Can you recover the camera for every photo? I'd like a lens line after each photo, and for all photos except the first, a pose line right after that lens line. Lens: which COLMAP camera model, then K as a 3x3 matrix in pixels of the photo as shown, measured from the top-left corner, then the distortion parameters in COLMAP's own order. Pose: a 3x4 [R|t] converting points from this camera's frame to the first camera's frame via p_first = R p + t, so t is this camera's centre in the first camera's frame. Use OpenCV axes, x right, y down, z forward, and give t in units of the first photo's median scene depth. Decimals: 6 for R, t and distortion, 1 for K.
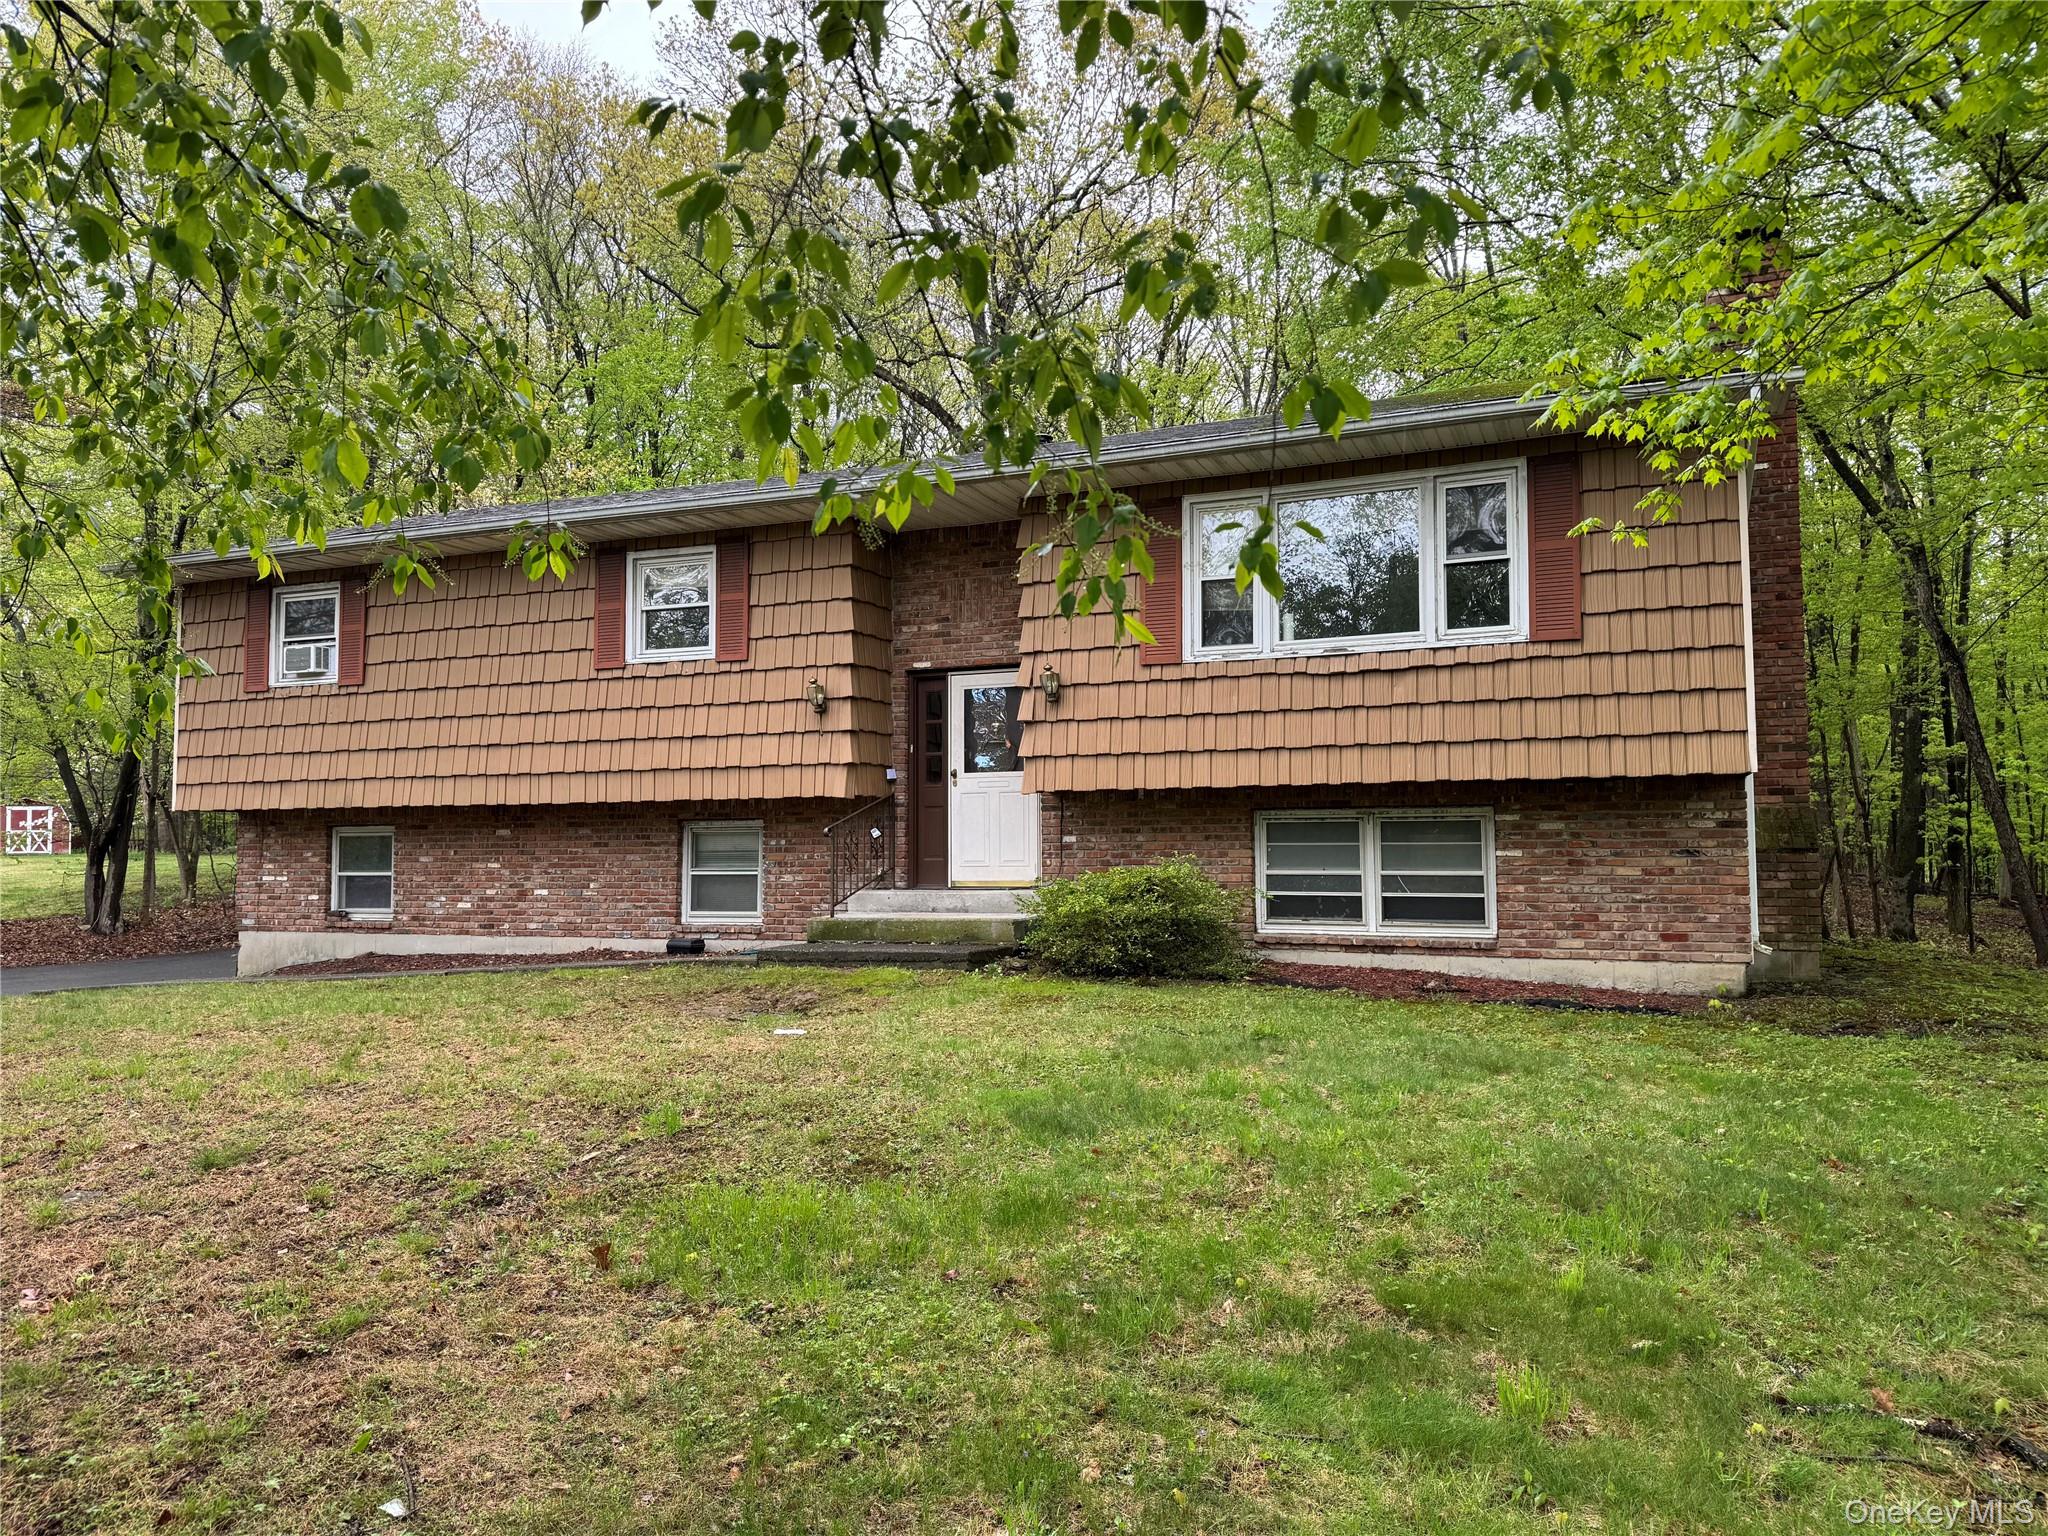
lens RADIAL K [[1422.0, 0, 1018.2], [0, 1422.0, 776.5], [0, 0, 1]] dist [0.183838, -0.360766]
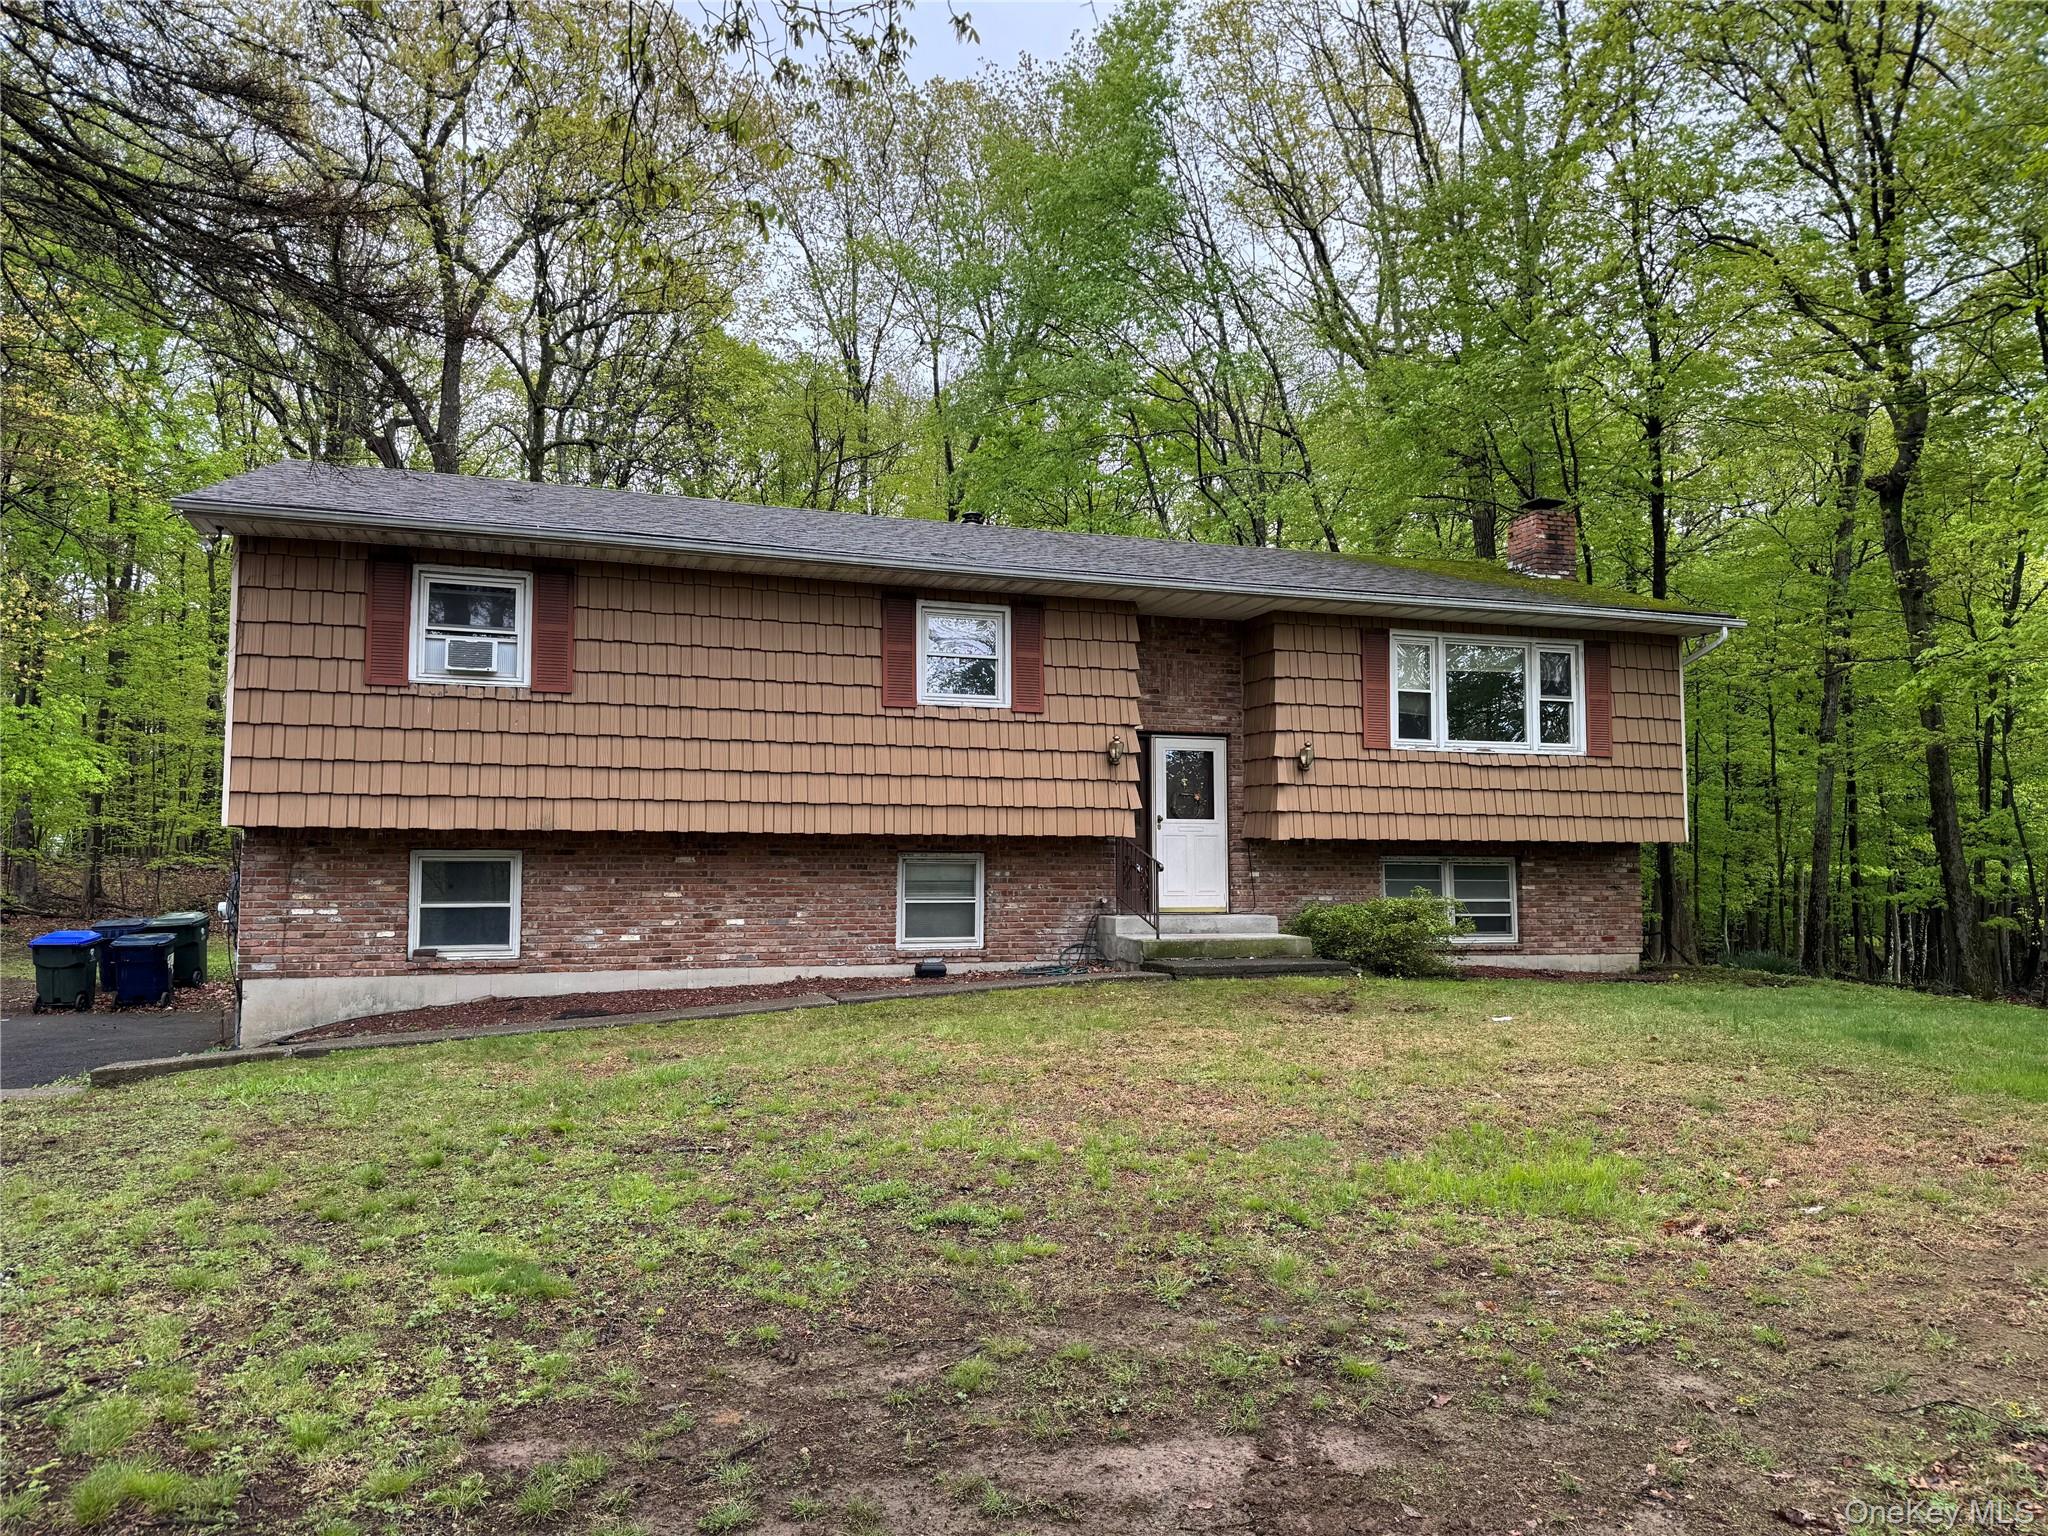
lens RADIAL K [[1422.0, 0, 1018.2], [0, 1422.0, 776.5], [0, 0, 1]] dist [0.183838, -0.360766]
pose [[0.750430, 0.051329, 0.658954, -0.923592], [-0.042329, 0.998666, -0.029586, 0.002822], [-0.659594, -0.005690, 0.751601, 0.164755]]
